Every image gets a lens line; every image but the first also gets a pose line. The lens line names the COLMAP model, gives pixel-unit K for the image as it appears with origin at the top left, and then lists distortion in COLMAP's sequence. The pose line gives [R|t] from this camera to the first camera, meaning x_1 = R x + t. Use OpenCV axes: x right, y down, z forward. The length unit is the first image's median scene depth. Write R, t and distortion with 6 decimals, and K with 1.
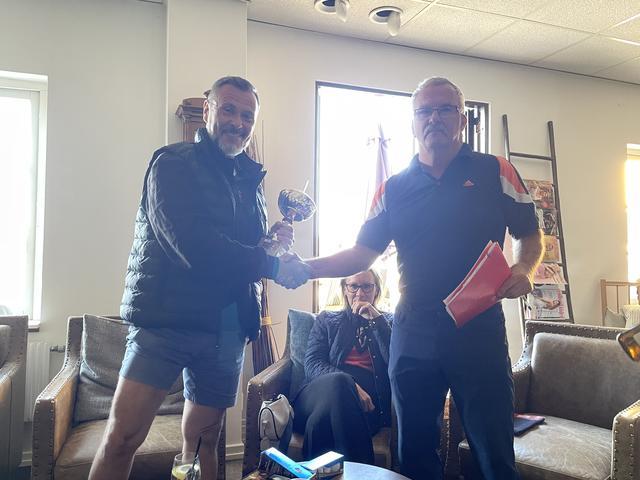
lens RADIAL K [[526.7, 0, 313.9], [0, 526.7, 234.7], [0, 0, 1]] dist [0.093750, -0.119588]
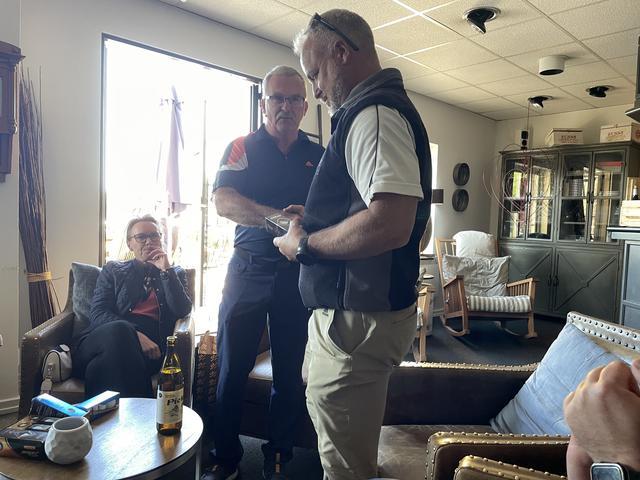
lens RADIAL K [[480.6, 0, 316.4], [0, 480.6, 244.3], [0, 0, 1]] dist [0.092495, -0.117151]
pose [[0.919496, 0.003169, 0.393086, 0.015929], [-0.043301, 0.994699, 0.093270, -0.002246], [-0.390706, -0.102782, 0.914759, -0.026763]]
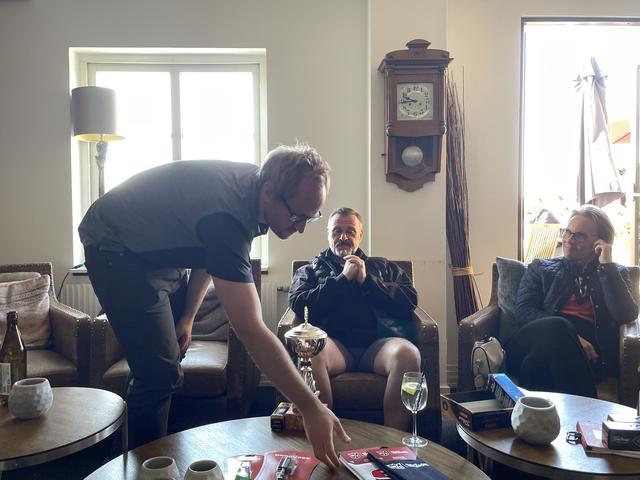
lens RADIAL K [[526.7, 0, 312.8], [0, 526.7, 237.2], [0, 0, 1]] dist [0.093750, -0.119588]
pose [[0.942004, -0.005688, -0.335553, -0.033620], [0.029678, 0.997351, 0.066410, 0.026407], [0.334287, -0.072518, 0.939677, -0.040801]]
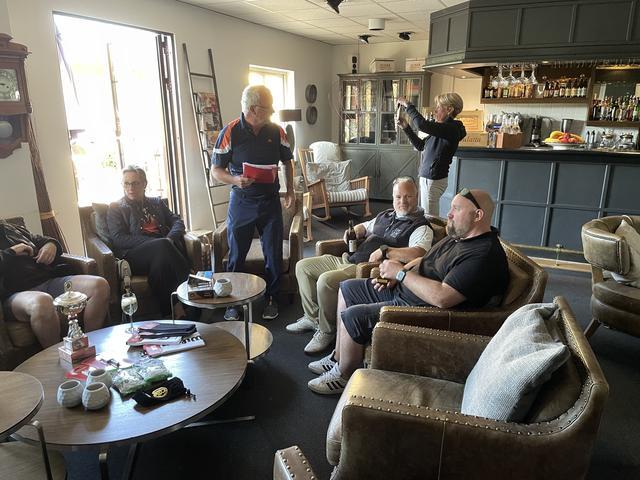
lens RADIAL K [[480.6, 0, 324.9], [0, 480.6, 244.2], [0, 0, 1]] dist [0.092495, -0.117151]
pose [[0.710495, -0.199030, 0.674969, -0.480828], [-0.025909, 0.951120, 0.307733, -0.170096], [-0.703225, -0.236131, 0.670609, -0.344783]]
